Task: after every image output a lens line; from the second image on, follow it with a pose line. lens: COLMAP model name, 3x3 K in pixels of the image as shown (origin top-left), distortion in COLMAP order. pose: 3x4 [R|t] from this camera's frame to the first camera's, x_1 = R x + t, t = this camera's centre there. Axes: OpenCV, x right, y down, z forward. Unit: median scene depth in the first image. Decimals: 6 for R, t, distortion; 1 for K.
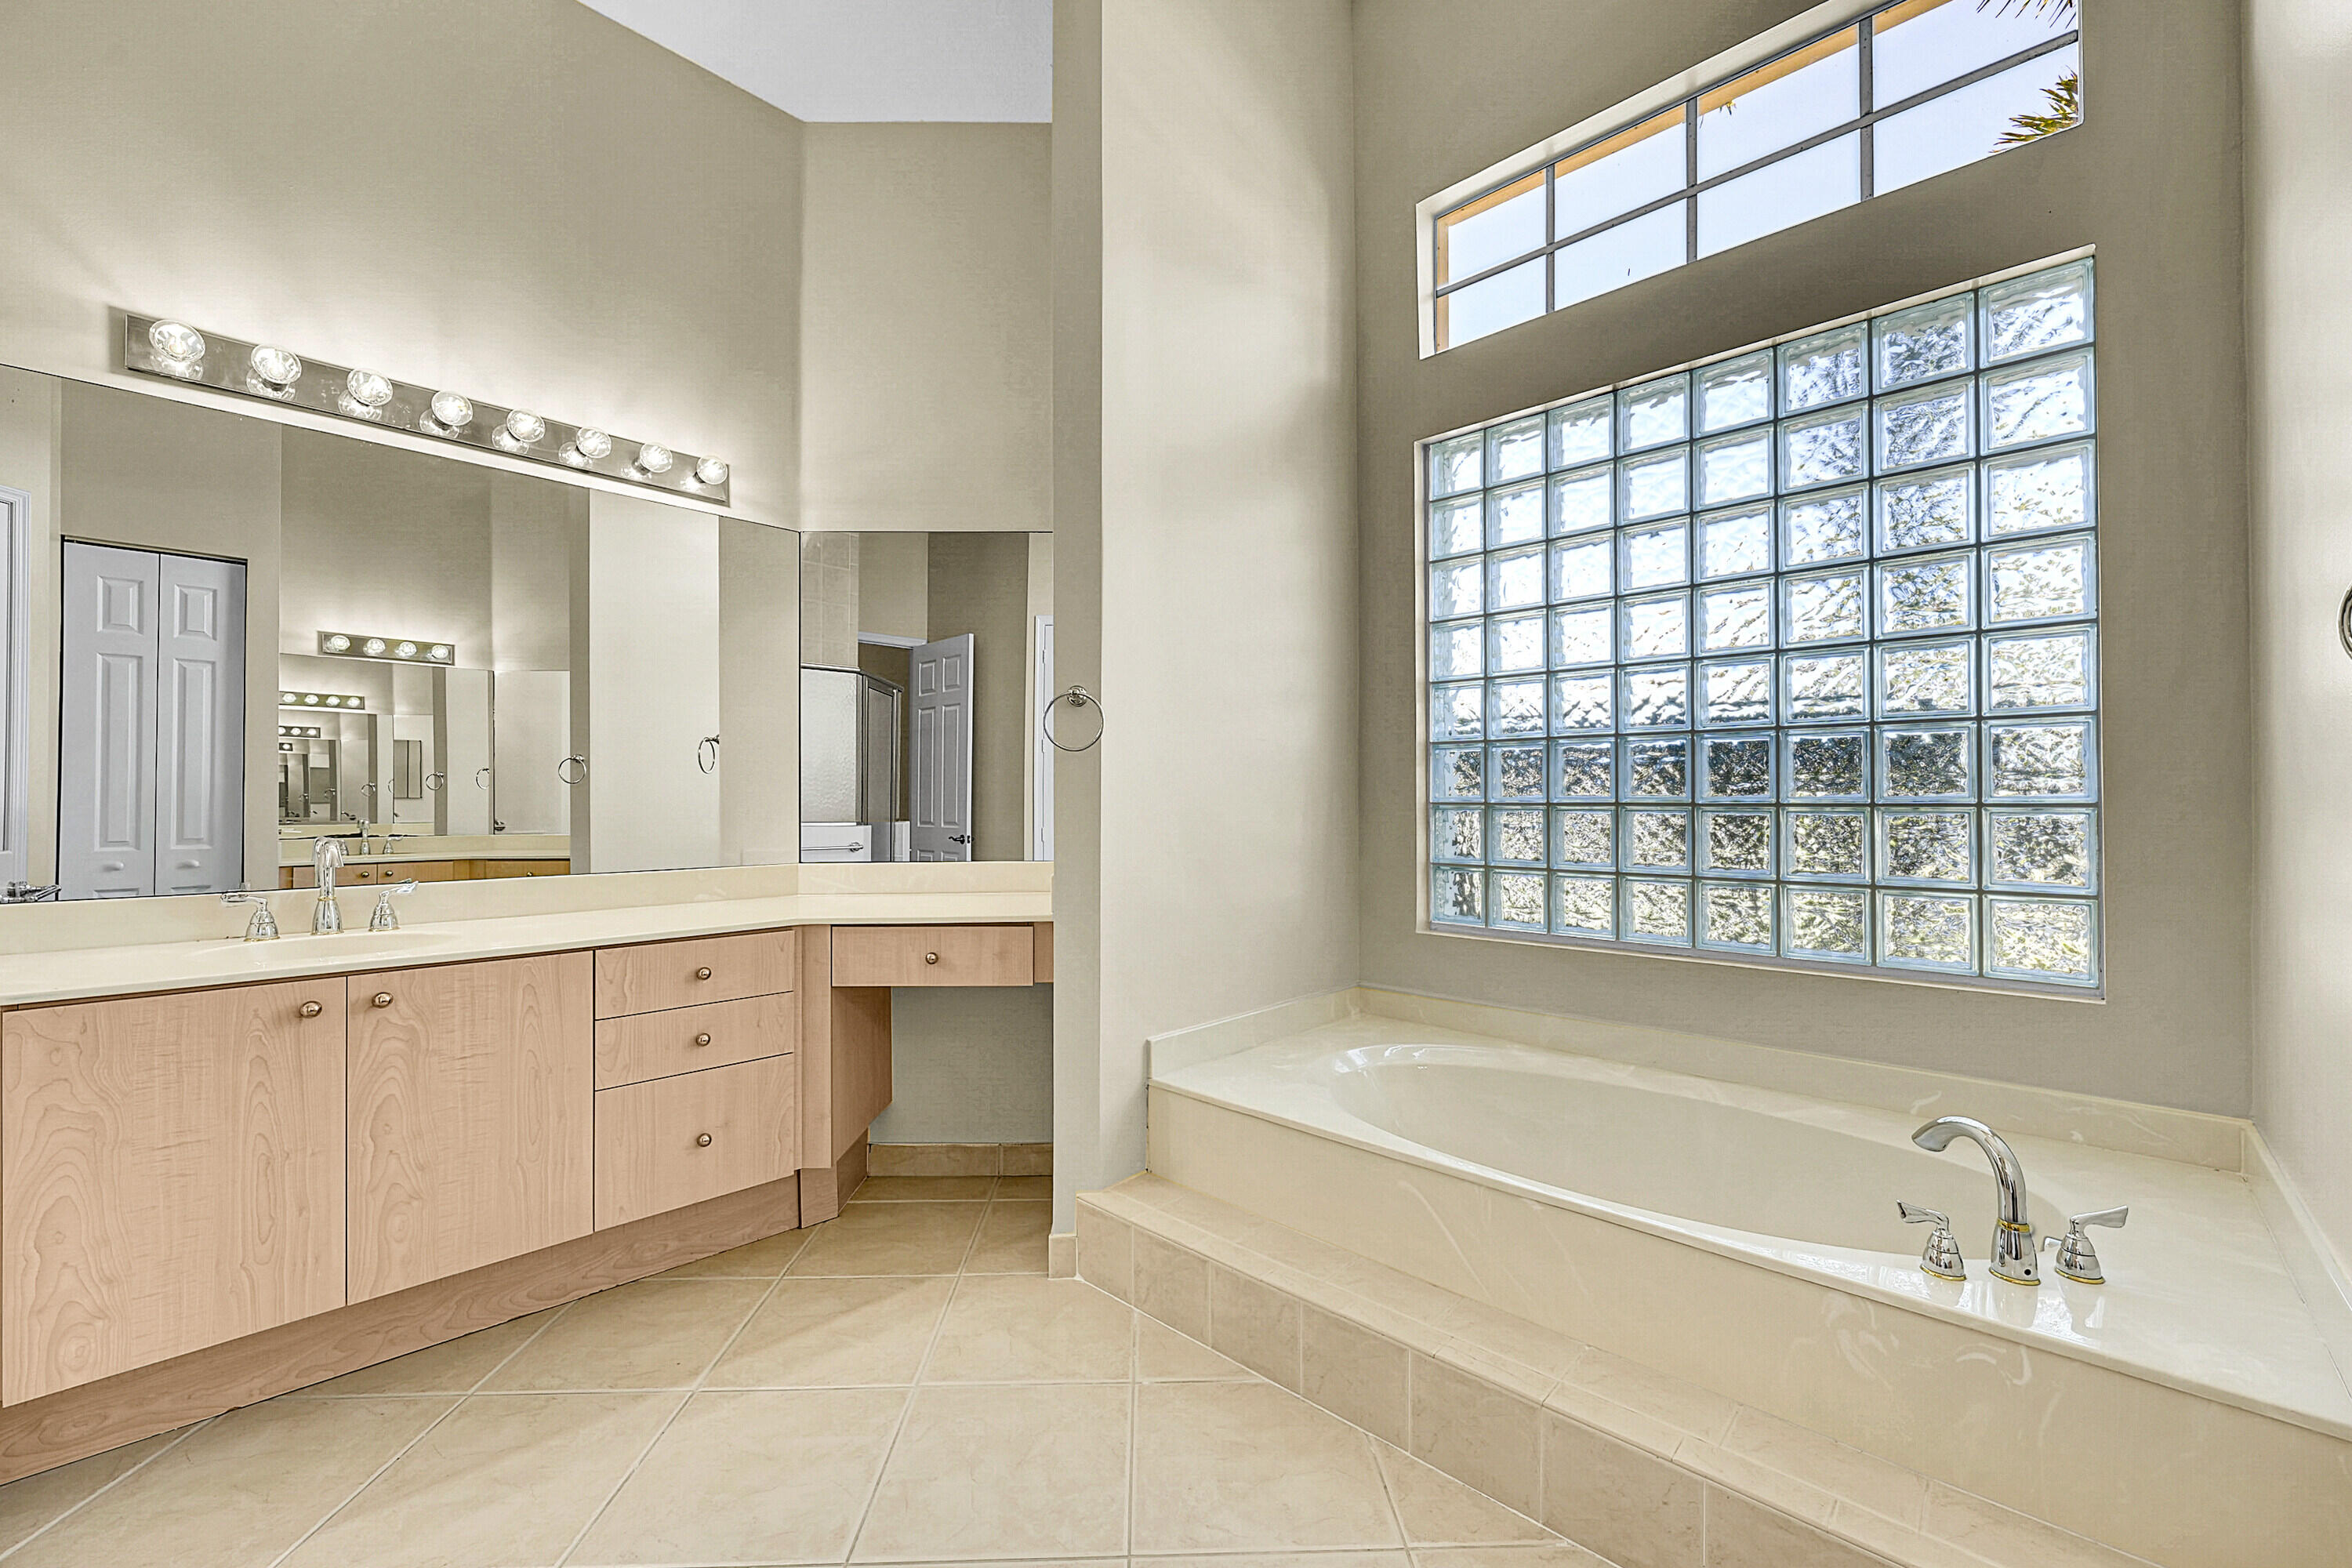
lens RADIAL K [[940.1, 0, 1184.8], [0, 940.1, 783.1], [0, 0, 1]] dist [-0.000247, 0.000118]
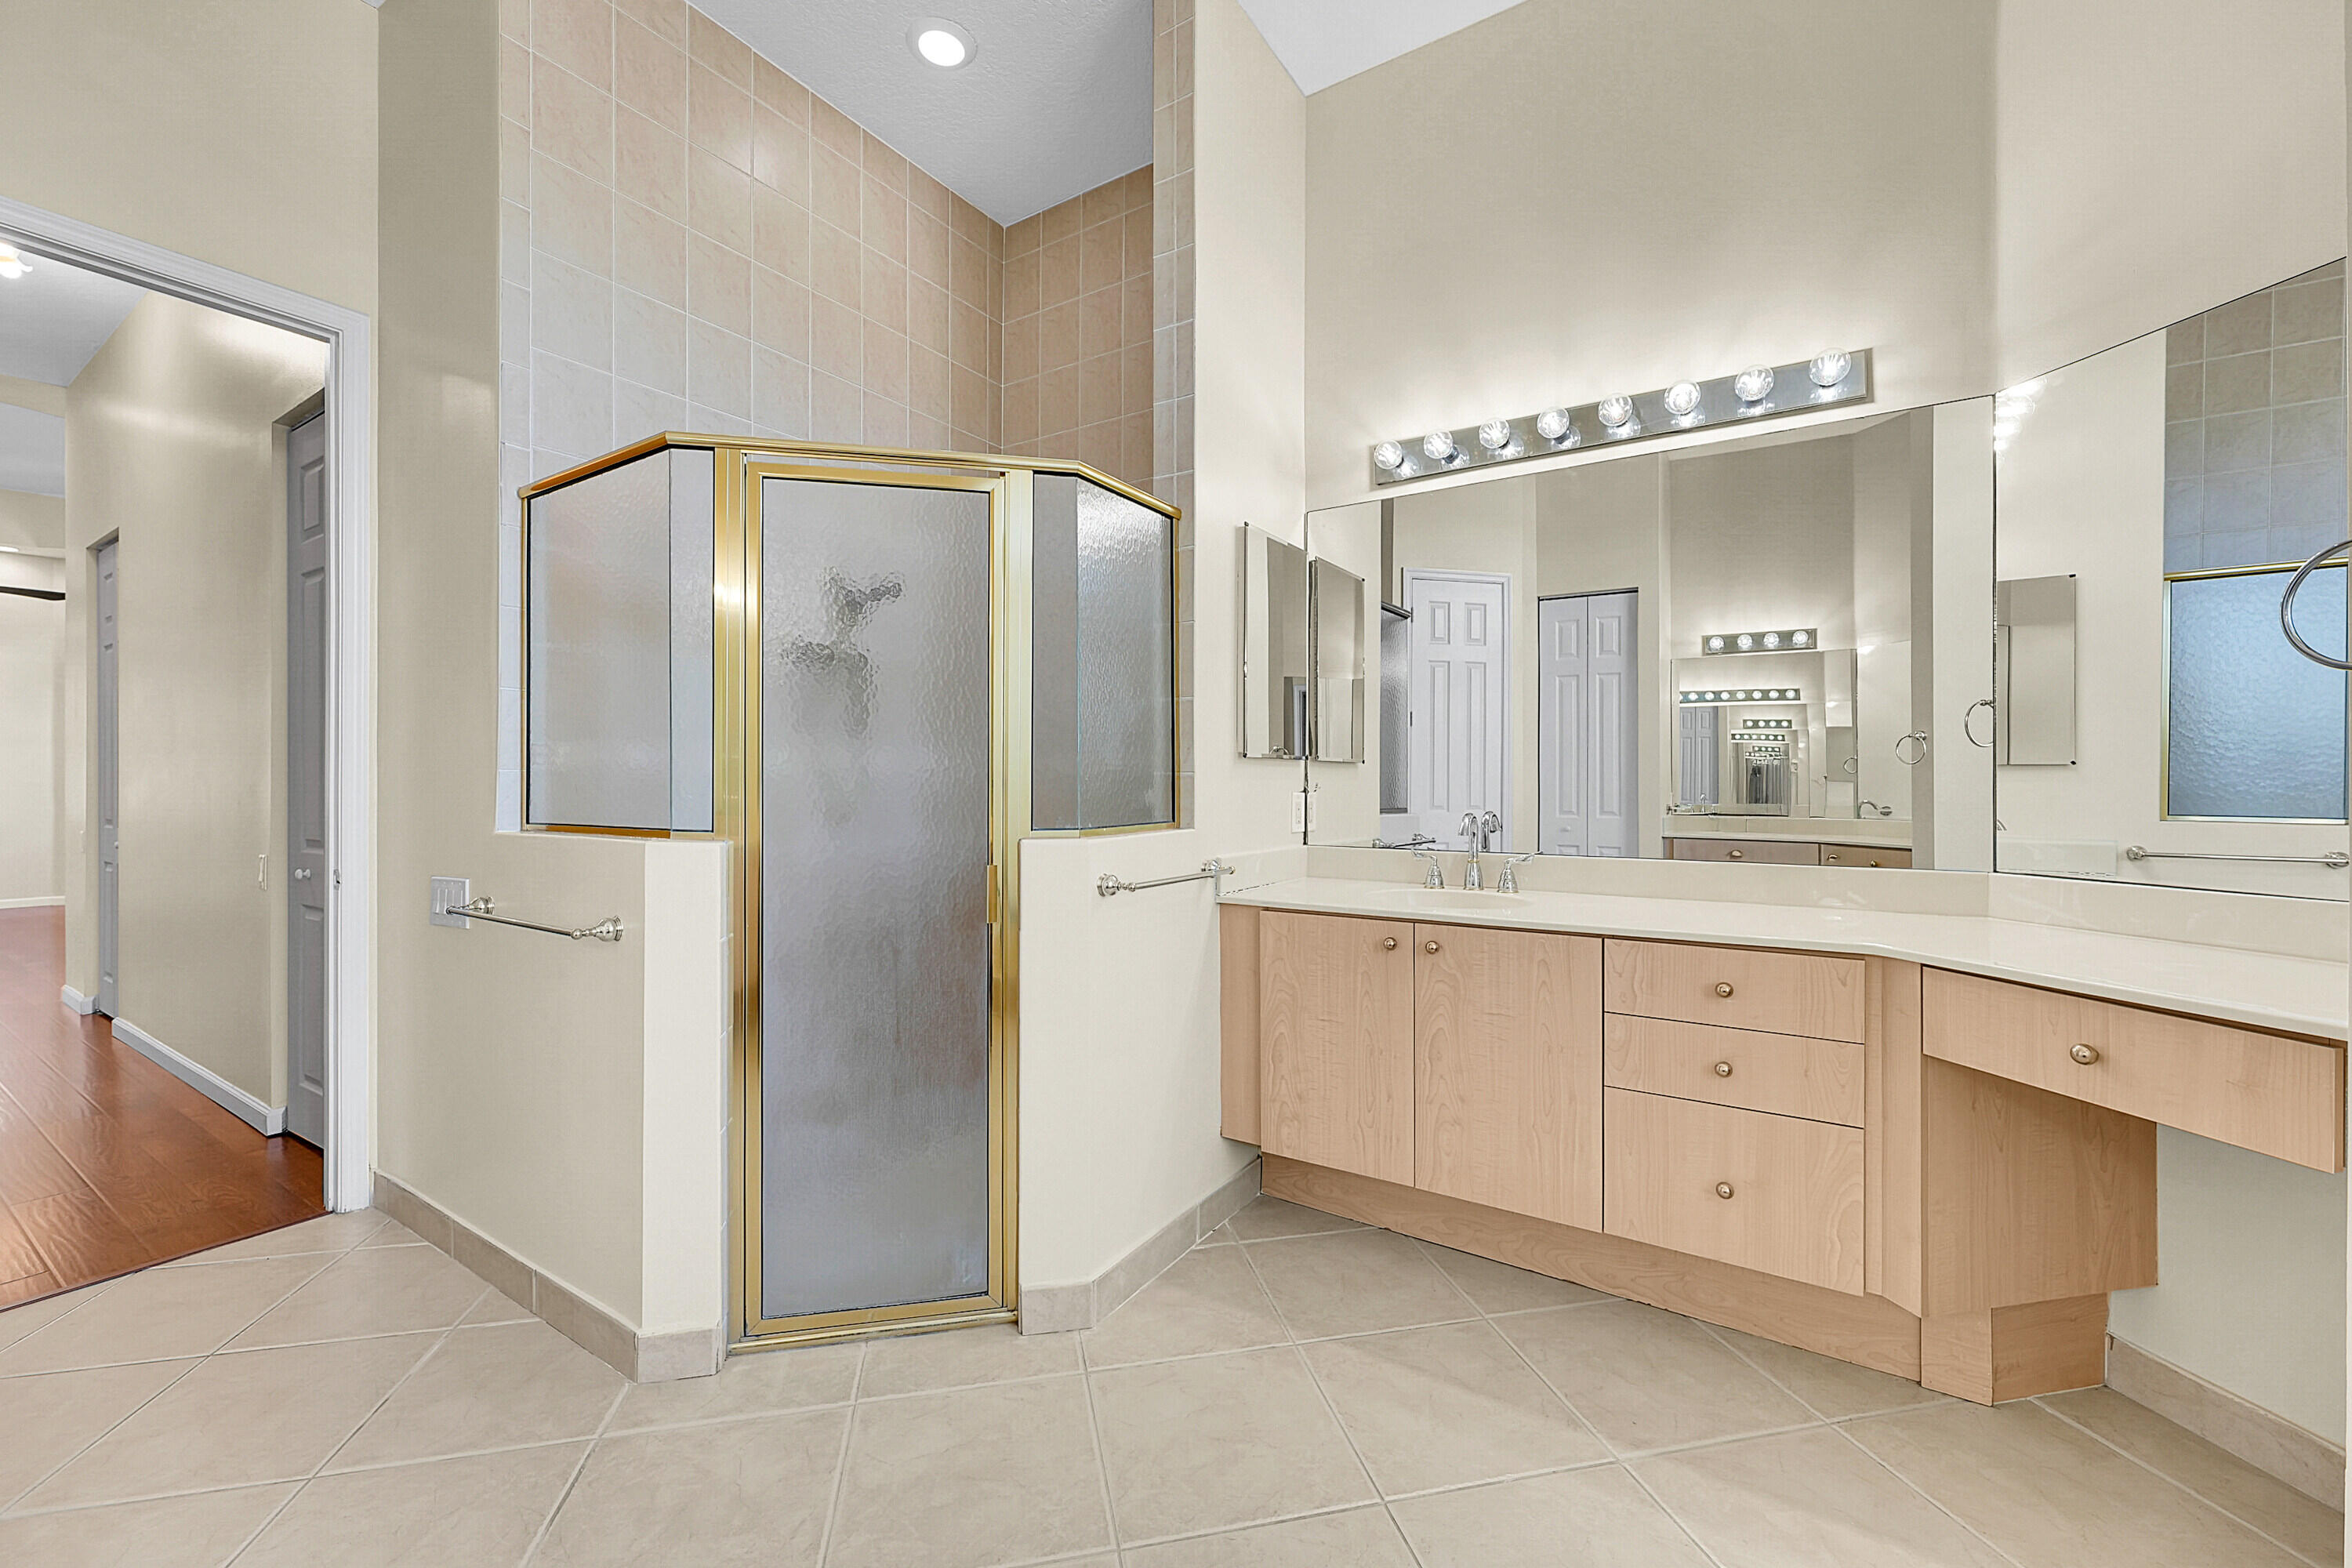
lens RADIAL K [[940.1, 0, 1184.8], [0, 940.1, 783.1], [0, 0, 1]] dist [-0.000247, 0.000118]
pose [[0.180853, 0.001992, -0.983508, 0.198874], [0.014538, 0.999883, 0.004698, 0.008141], [0.983403, -0.015148, 0.180803, 0.351799]]
